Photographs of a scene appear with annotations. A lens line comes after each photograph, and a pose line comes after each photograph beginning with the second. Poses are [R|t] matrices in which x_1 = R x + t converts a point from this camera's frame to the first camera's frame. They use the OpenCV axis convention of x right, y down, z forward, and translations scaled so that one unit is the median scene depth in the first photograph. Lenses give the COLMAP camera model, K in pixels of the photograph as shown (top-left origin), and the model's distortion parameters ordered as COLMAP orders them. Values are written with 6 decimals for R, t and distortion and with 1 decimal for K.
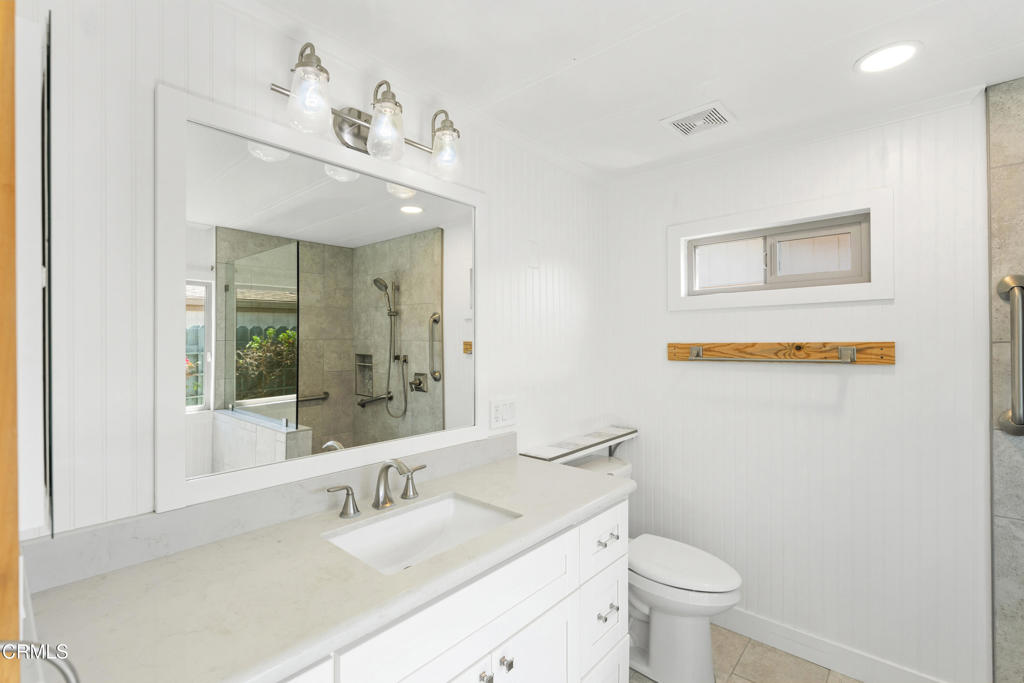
lens RADIAL K [[458.0, 0, 510.4], [0, 458.0, 341.4], [0, 0, 1]] dist [-0.001440, 0.000624]
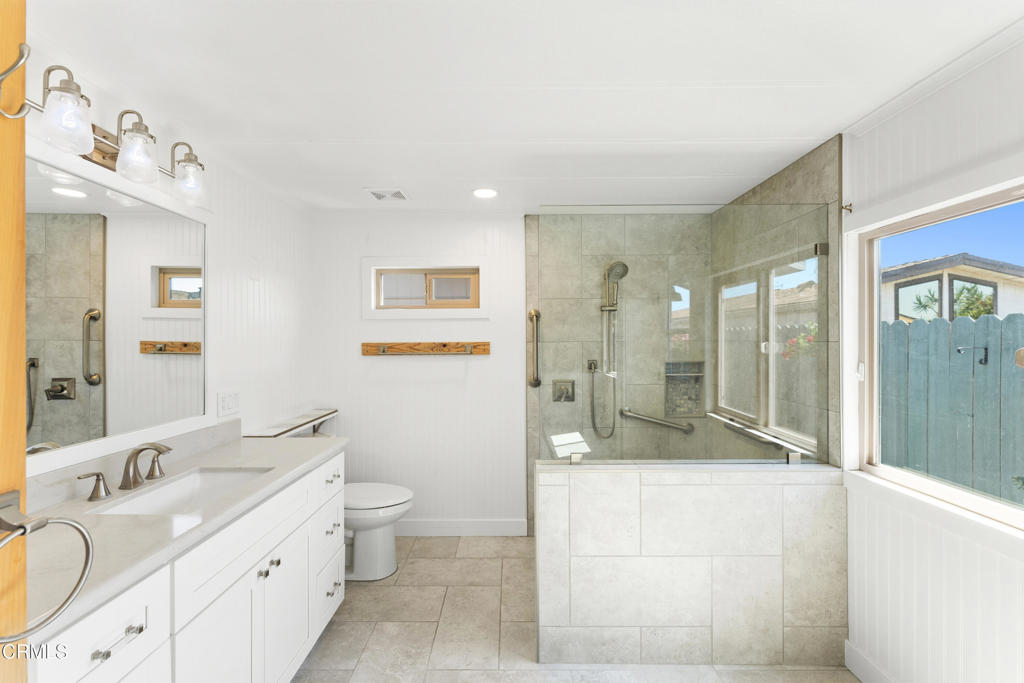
lens RADIAL K [[421.7, 0, 513.6], [0, 421.7, 340.1], [0, 0, 1]] dist [0.000109, -0.000614]
pose [[0.743632, 0.003003, 0.668582, -0.198425], [-0.000783, 0.999993, -0.003620, 0.000140], [-0.668589, 0.002168, 0.743629, -0.292067]]
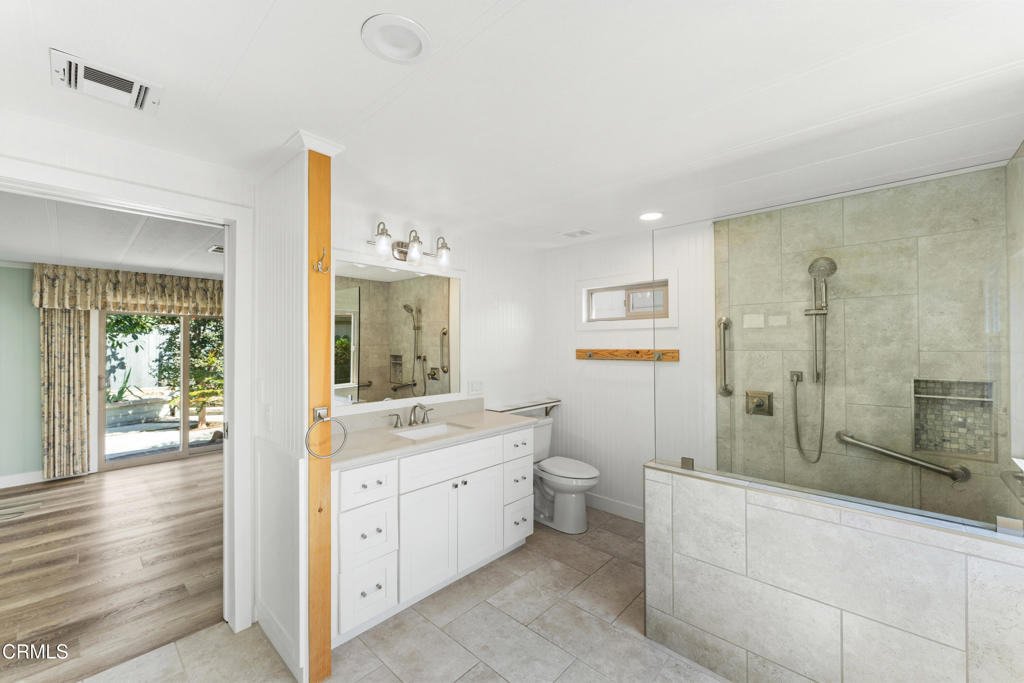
lens RADIAL K [[409.4, 0, 512.2], [0, 409.4, 340.6], [0, 0, 1]] dist [-0.002520, 0.000218]
pose [[0.999846, 0.001920, -0.017432, 0.164281], [-0.002051, 0.999970, -0.007495, -0.021198], [0.017418, 0.007530, 0.999820, -0.680973]]
